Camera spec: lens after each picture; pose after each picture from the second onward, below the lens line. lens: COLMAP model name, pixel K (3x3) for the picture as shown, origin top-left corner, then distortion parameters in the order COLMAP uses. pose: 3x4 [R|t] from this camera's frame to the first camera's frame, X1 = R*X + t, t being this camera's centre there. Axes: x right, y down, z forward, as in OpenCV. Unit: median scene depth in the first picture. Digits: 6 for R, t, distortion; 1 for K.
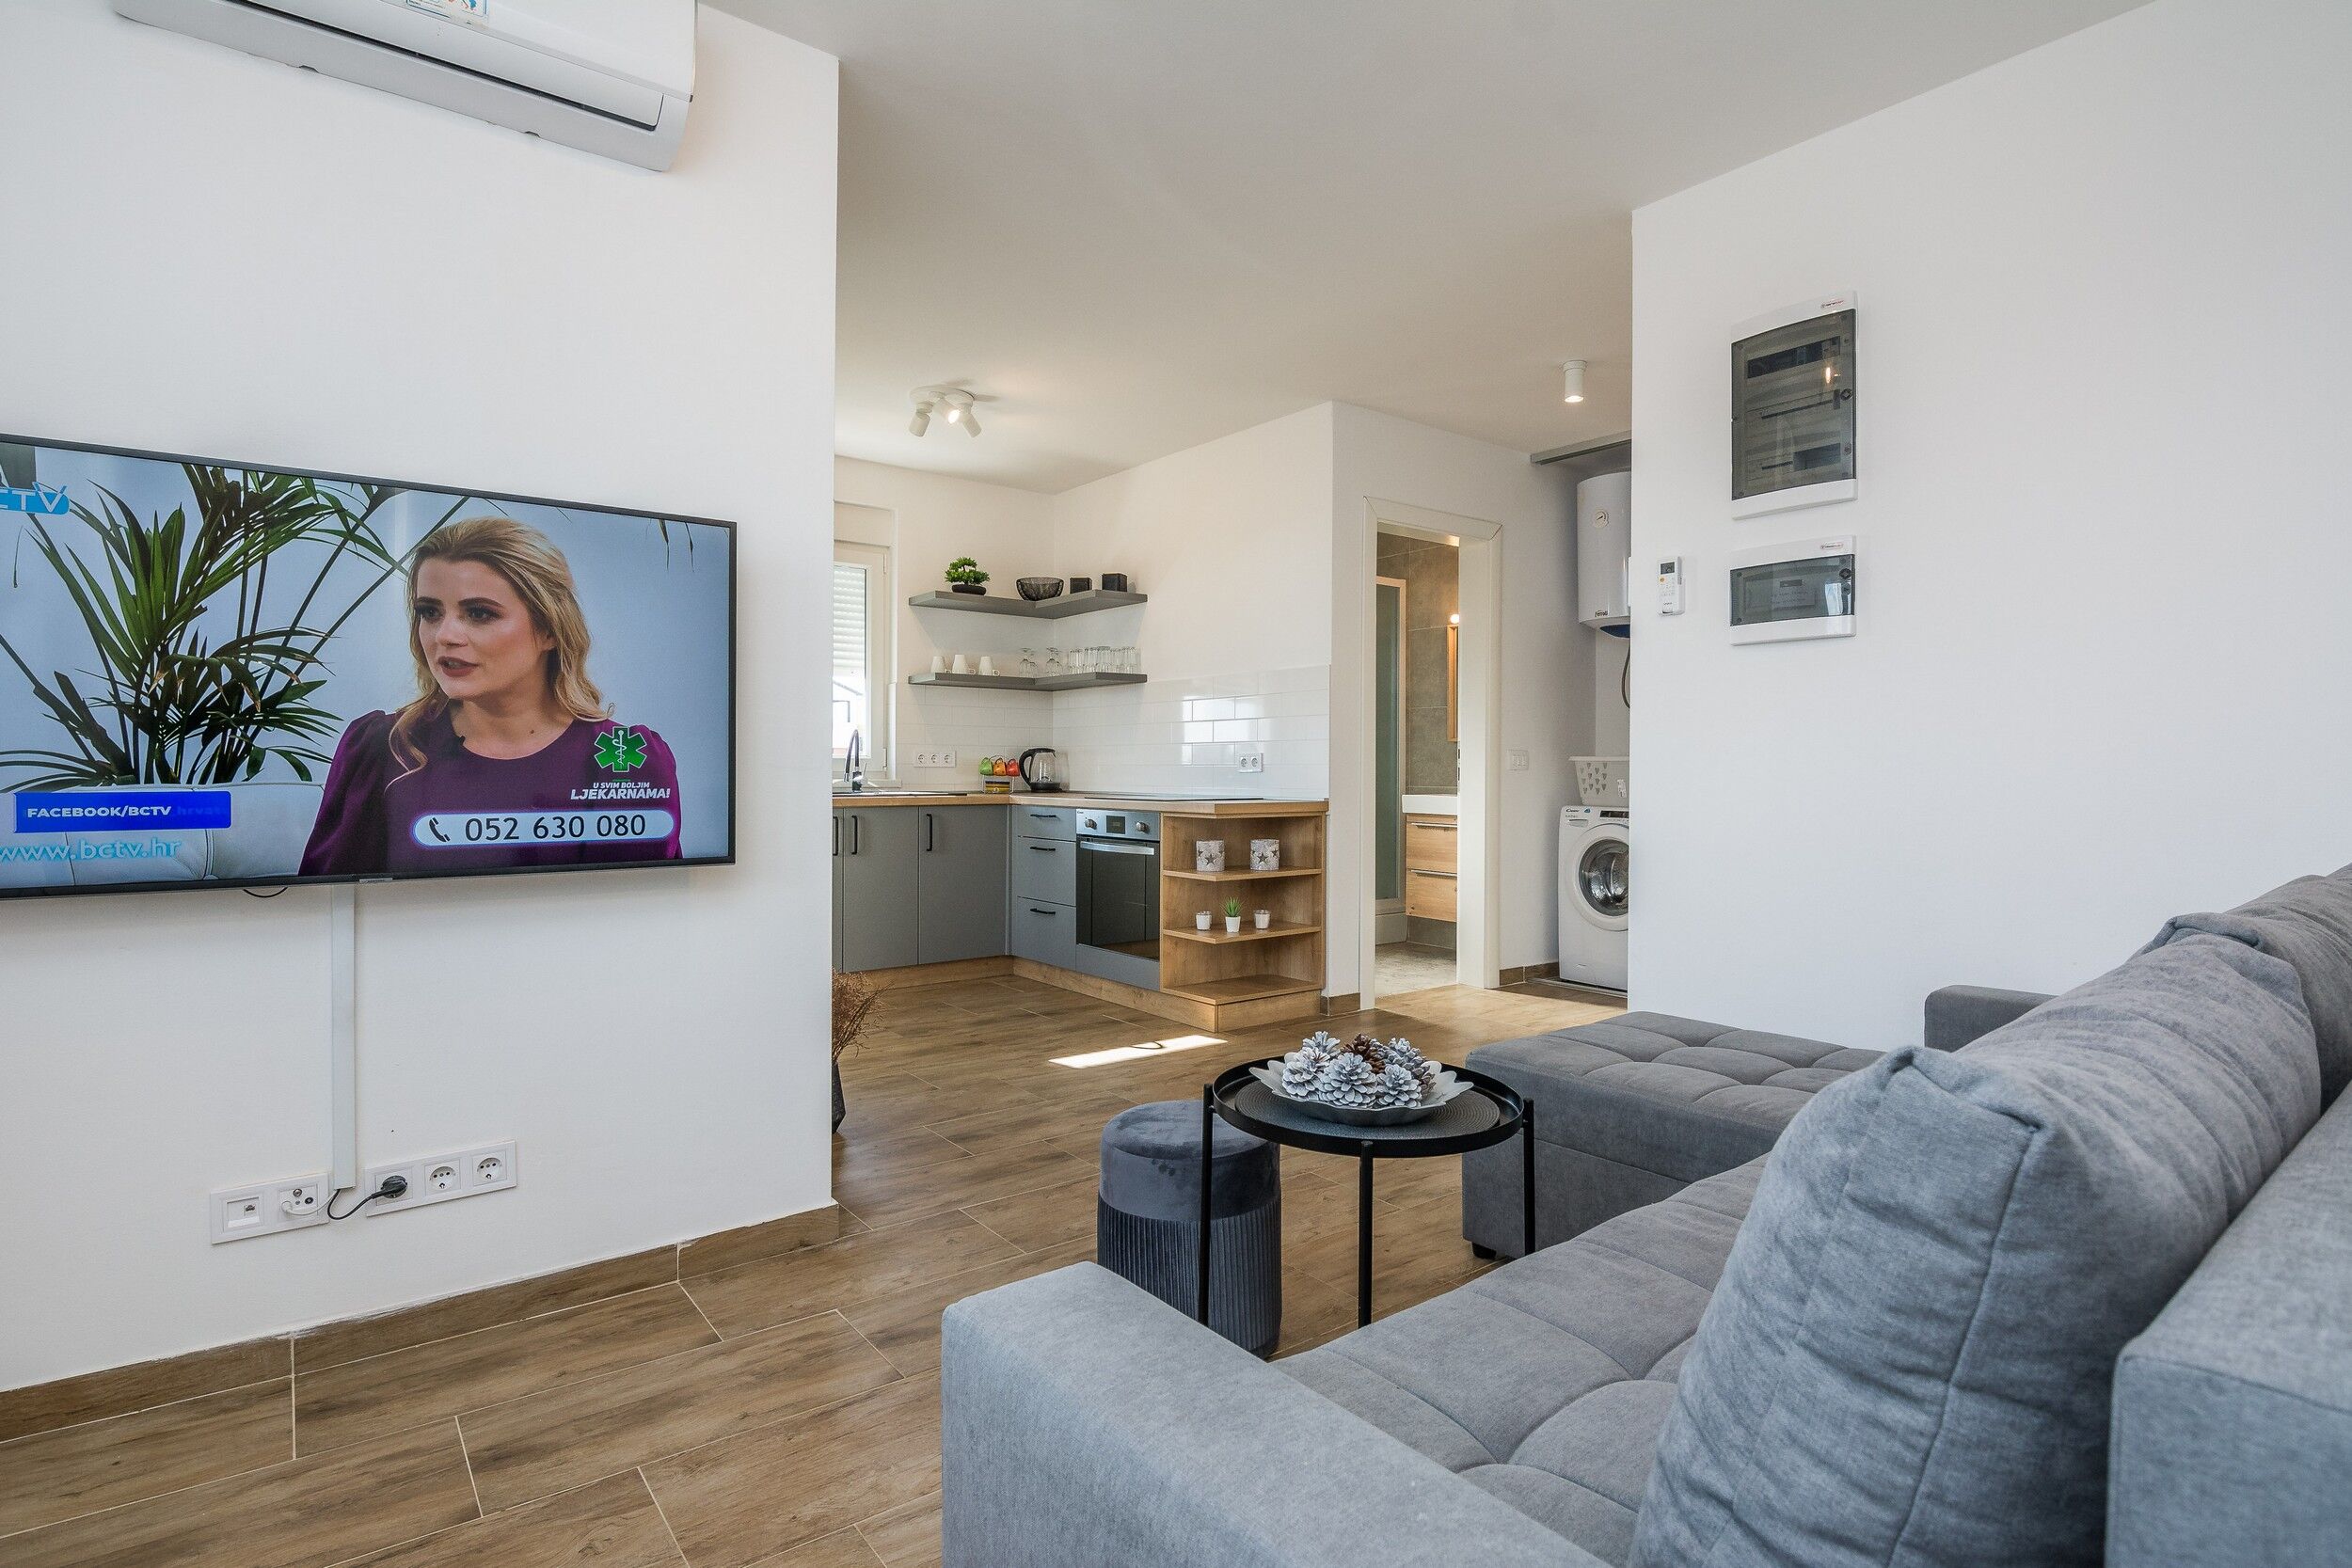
lens RADIAL K [[1251.6, 0, 1105.1], [0, 1251.6, 764.8], [0, 0, 1]] dist [-0.002921, -0.001018]
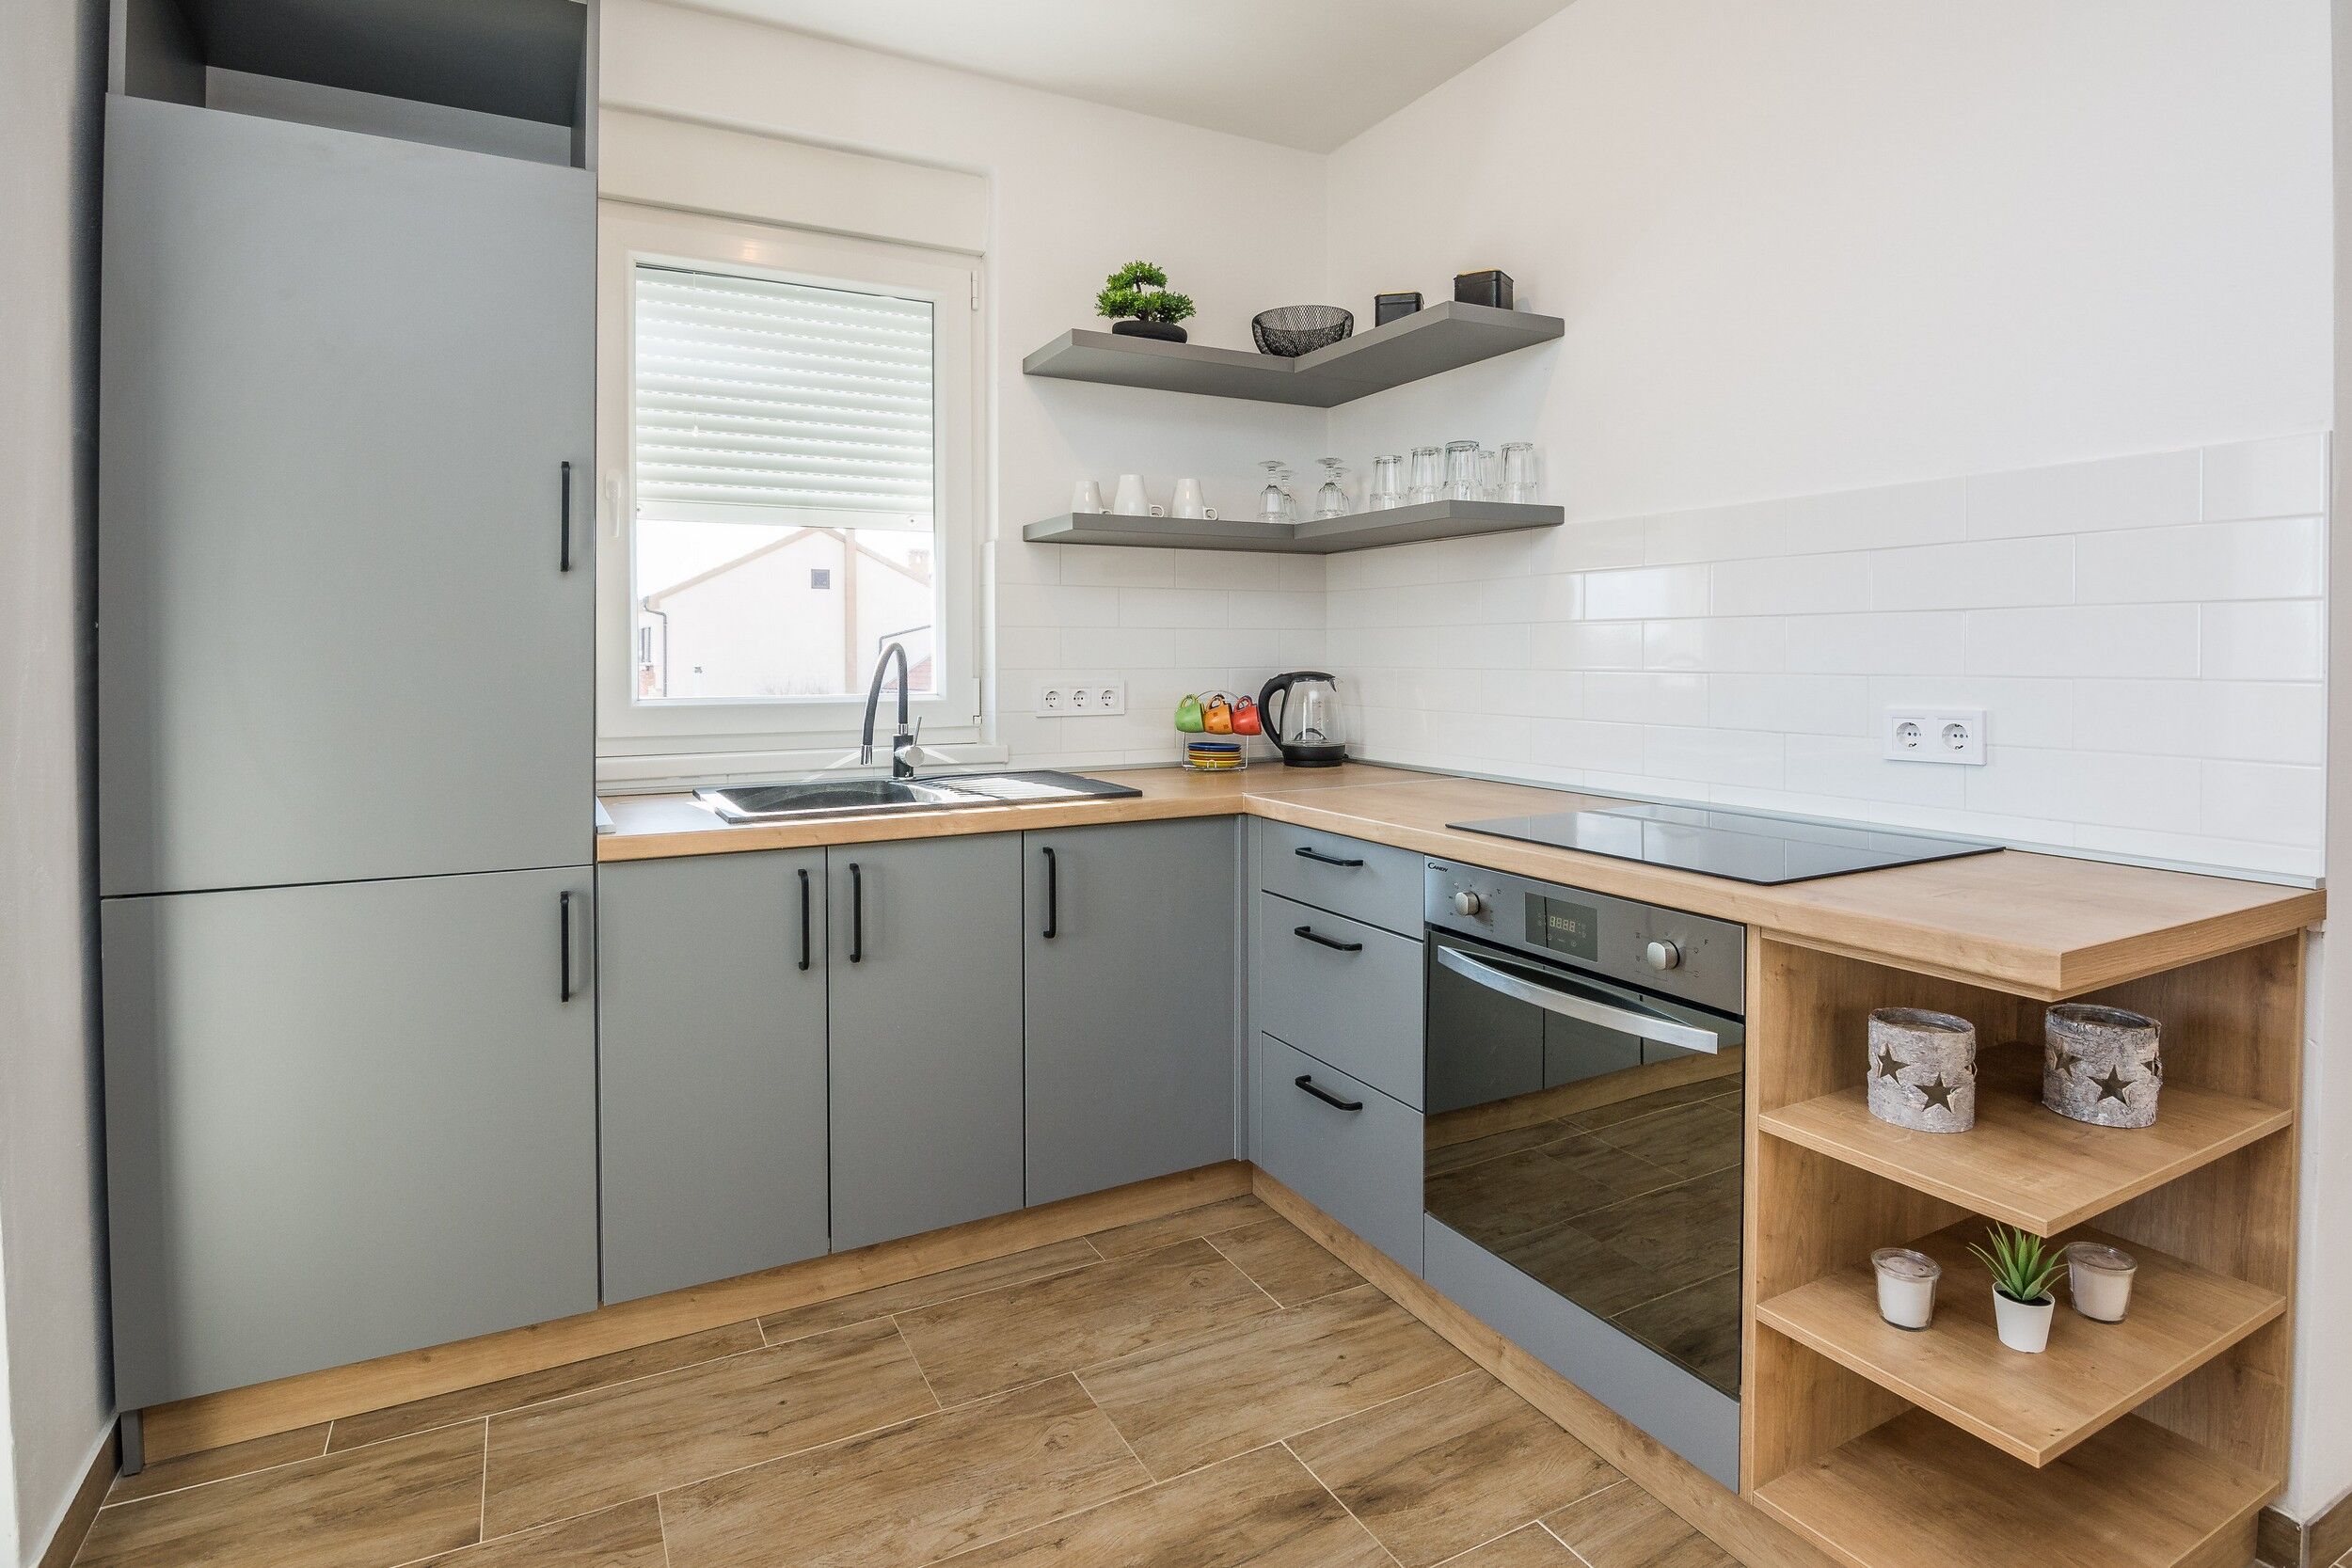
lens RADIAL K [[1271.4, 0, 1069.7], [0, 1271.4, 661.1], [0, 0, 1]] dist [0.003100, -0.012157]
pose [[0.980171, -0.003950, -0.198115, -0.047550], [0.006342, 0.999914, 0.011442, -0.026298], [0.198053, -0.012471, 0.980112, 0.558353]]
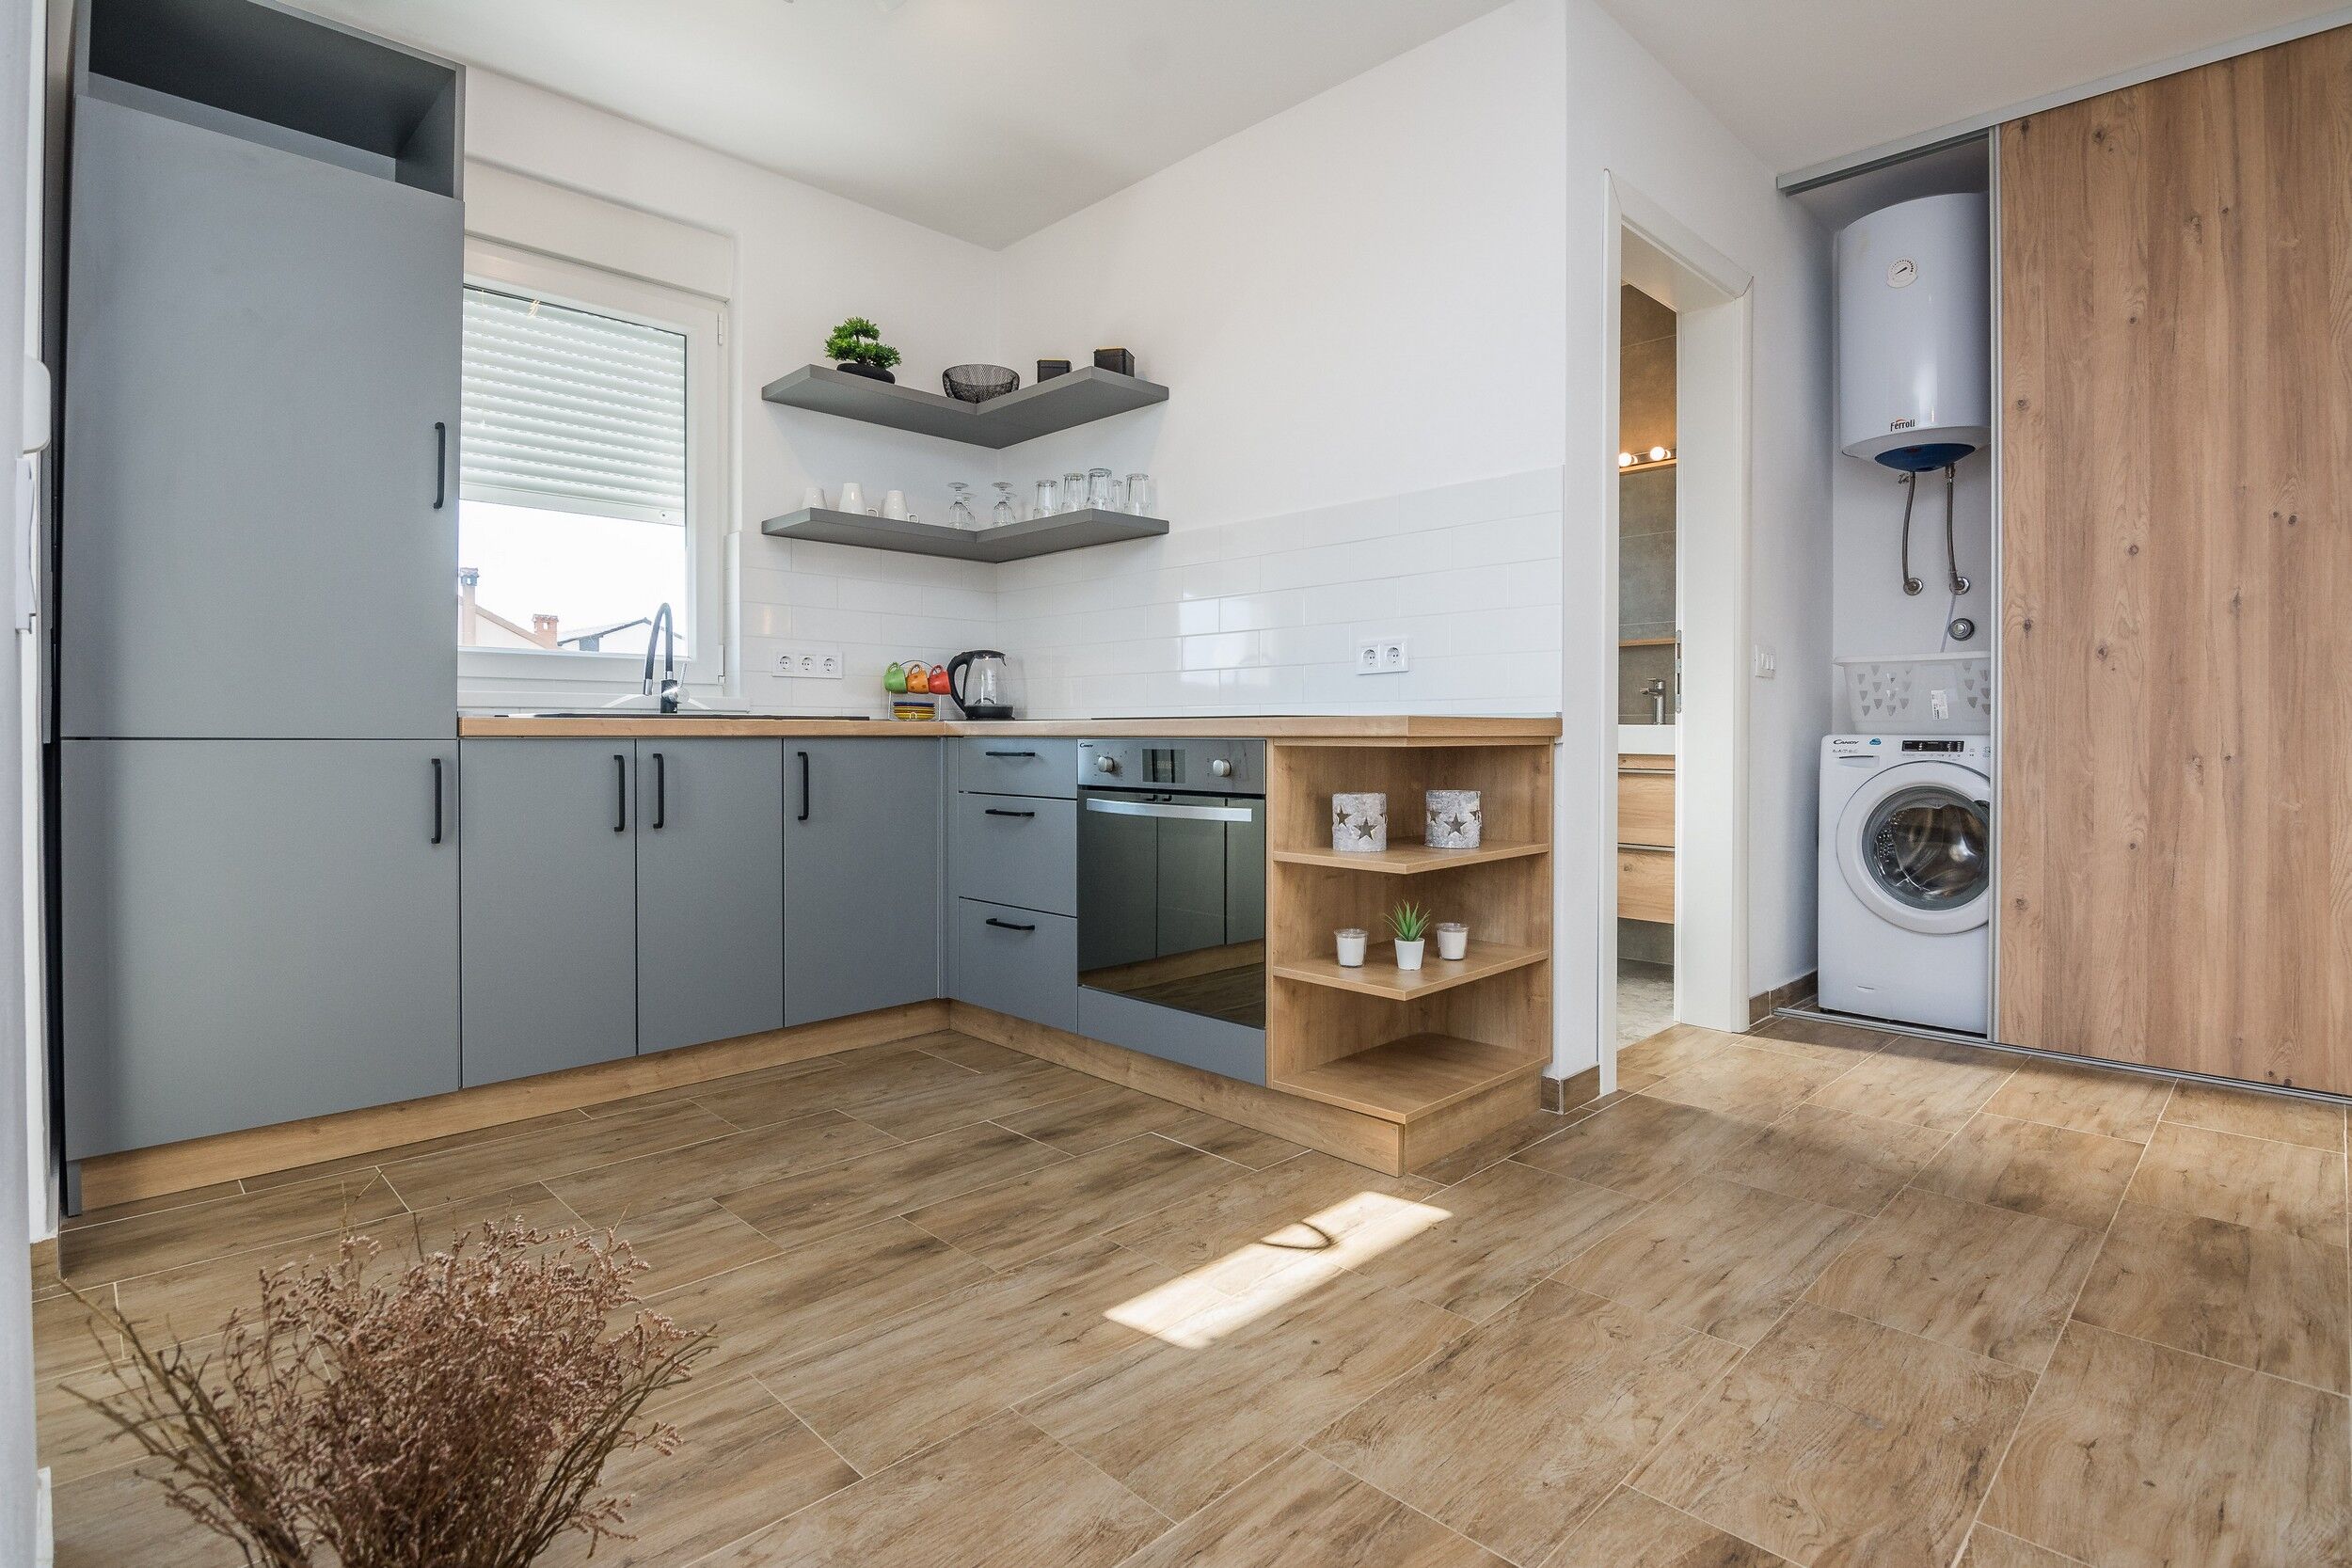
lens RADIAL K [[1264.5, 0, 1096.0], [0, 1264.5, 735.8], [0, 0, 1]] dist [-0.001148, -0.021465]
pose [[0.994703, -0.006277, 0.102600, -0.066179], [0.005624, 0.999962, 0.006652, 0.027627], [-0.102638, -0.006040, 0.994700, 0.413920]]
